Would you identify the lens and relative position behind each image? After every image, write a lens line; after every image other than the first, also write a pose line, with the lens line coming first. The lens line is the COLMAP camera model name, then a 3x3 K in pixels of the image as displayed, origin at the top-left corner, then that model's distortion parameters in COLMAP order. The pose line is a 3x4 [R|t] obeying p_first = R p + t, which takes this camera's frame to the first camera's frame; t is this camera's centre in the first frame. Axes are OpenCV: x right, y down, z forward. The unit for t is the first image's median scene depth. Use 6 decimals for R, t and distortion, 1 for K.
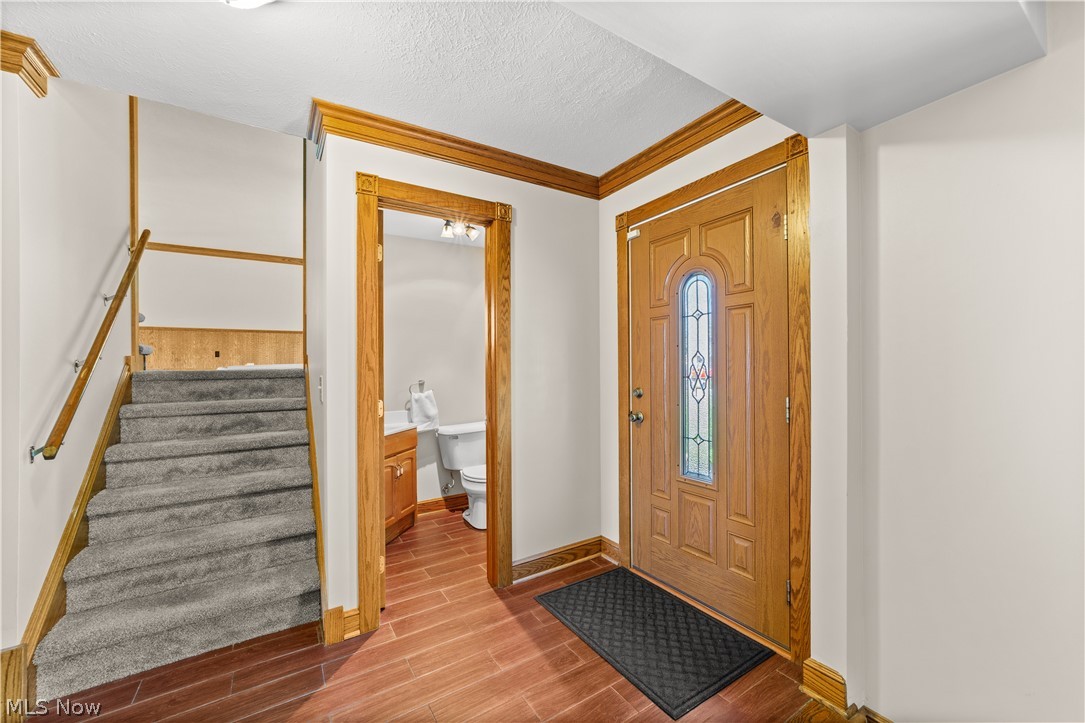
lens RADIAL K [[421.8, 0, 538.7], [0, 421.8, 365.1], [0, 0, 1]] dist [-0.001154, 0.001192]
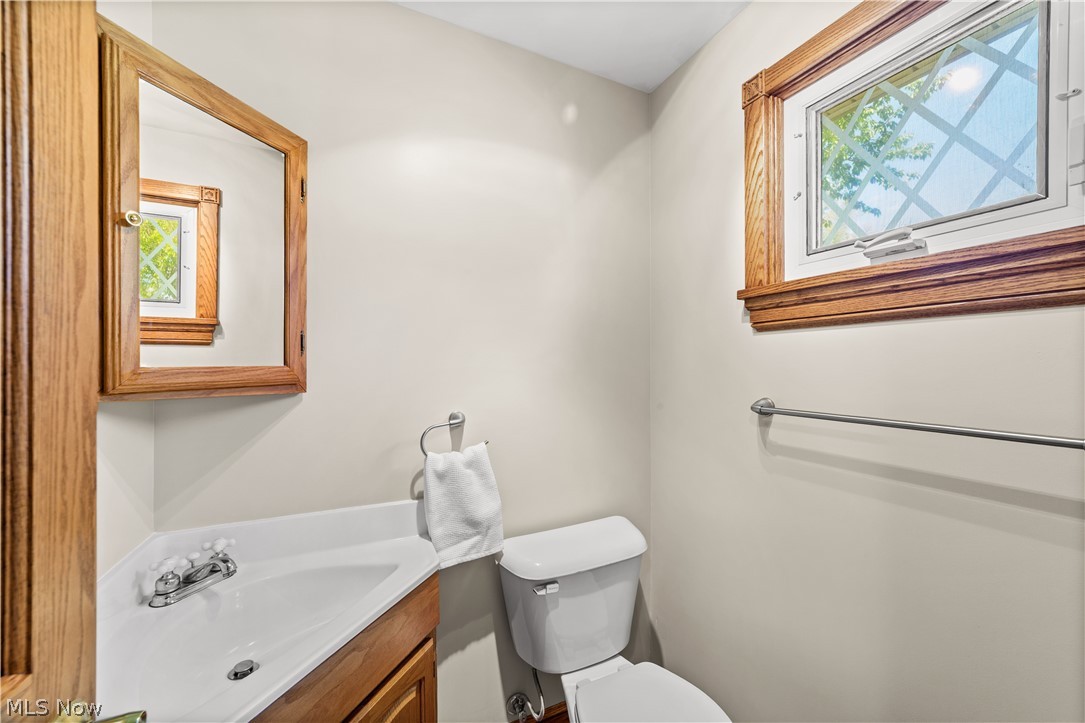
lens RADIAL K [[421.8, 0, 543.8], [0, 421.8, 355.4], [0, 0, 1]] dist [-0.001154, 0.001192]
pose [[0.995843, 0.013249, -0.090119, -0.175775], [-0.012377, 0.999871, 0.010227, -0.016769], [0.090243, -0.009069, 0.995878, 0.662566]]
